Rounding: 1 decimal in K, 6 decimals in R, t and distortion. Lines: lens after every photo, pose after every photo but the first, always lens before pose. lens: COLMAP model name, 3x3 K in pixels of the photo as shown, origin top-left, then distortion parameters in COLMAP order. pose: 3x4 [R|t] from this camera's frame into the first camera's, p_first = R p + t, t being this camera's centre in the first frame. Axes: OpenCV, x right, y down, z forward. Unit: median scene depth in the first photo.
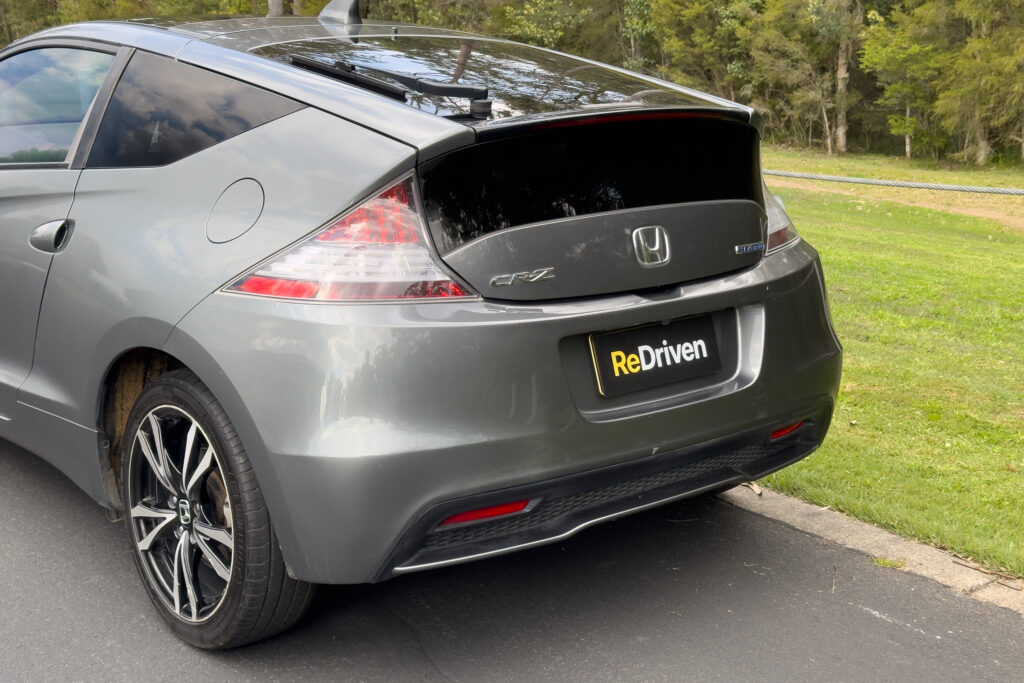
lens RADIAL K [[1448.0, 0, 516.0], [0, 1448.0, 333.8], [0, 0, 1]] dist [0.105033, 0.000000]
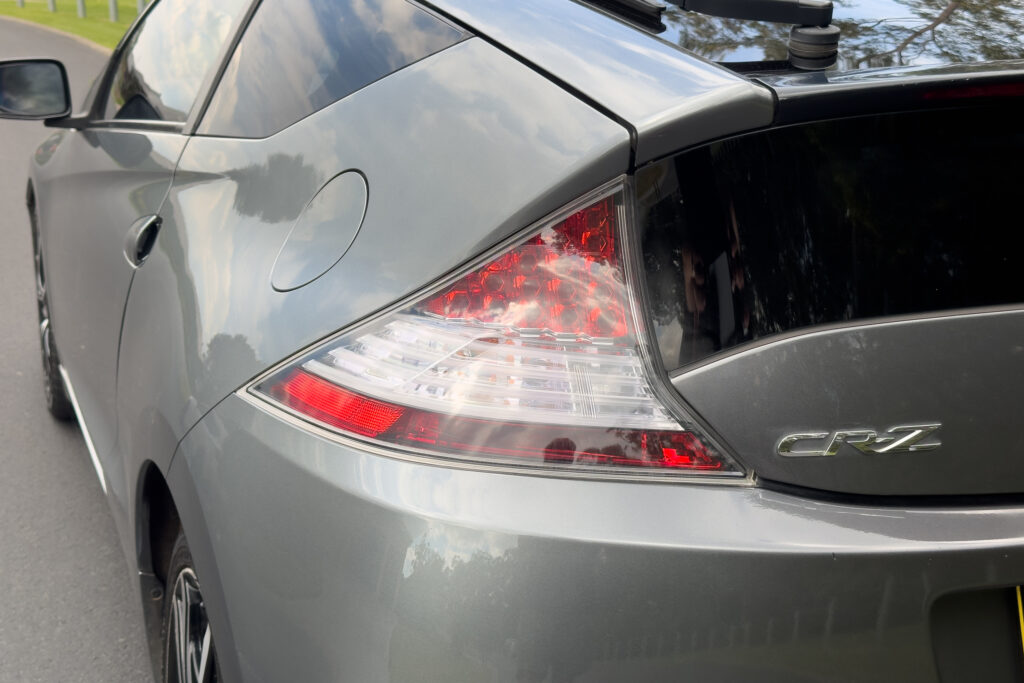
lens RADIAL K [[1448.0, 0, 508.9], [0, 1448.0, 340.2], [0, 0, 1]] dist [0.105033, 0.000000]
pose [[0.943182, 0.102554, -0.316055, 0.037553], [-0.096685, 0.994726, 0.034238, -0.068344], [0.317900, -0.001735, 0.948123, 0.515491]]
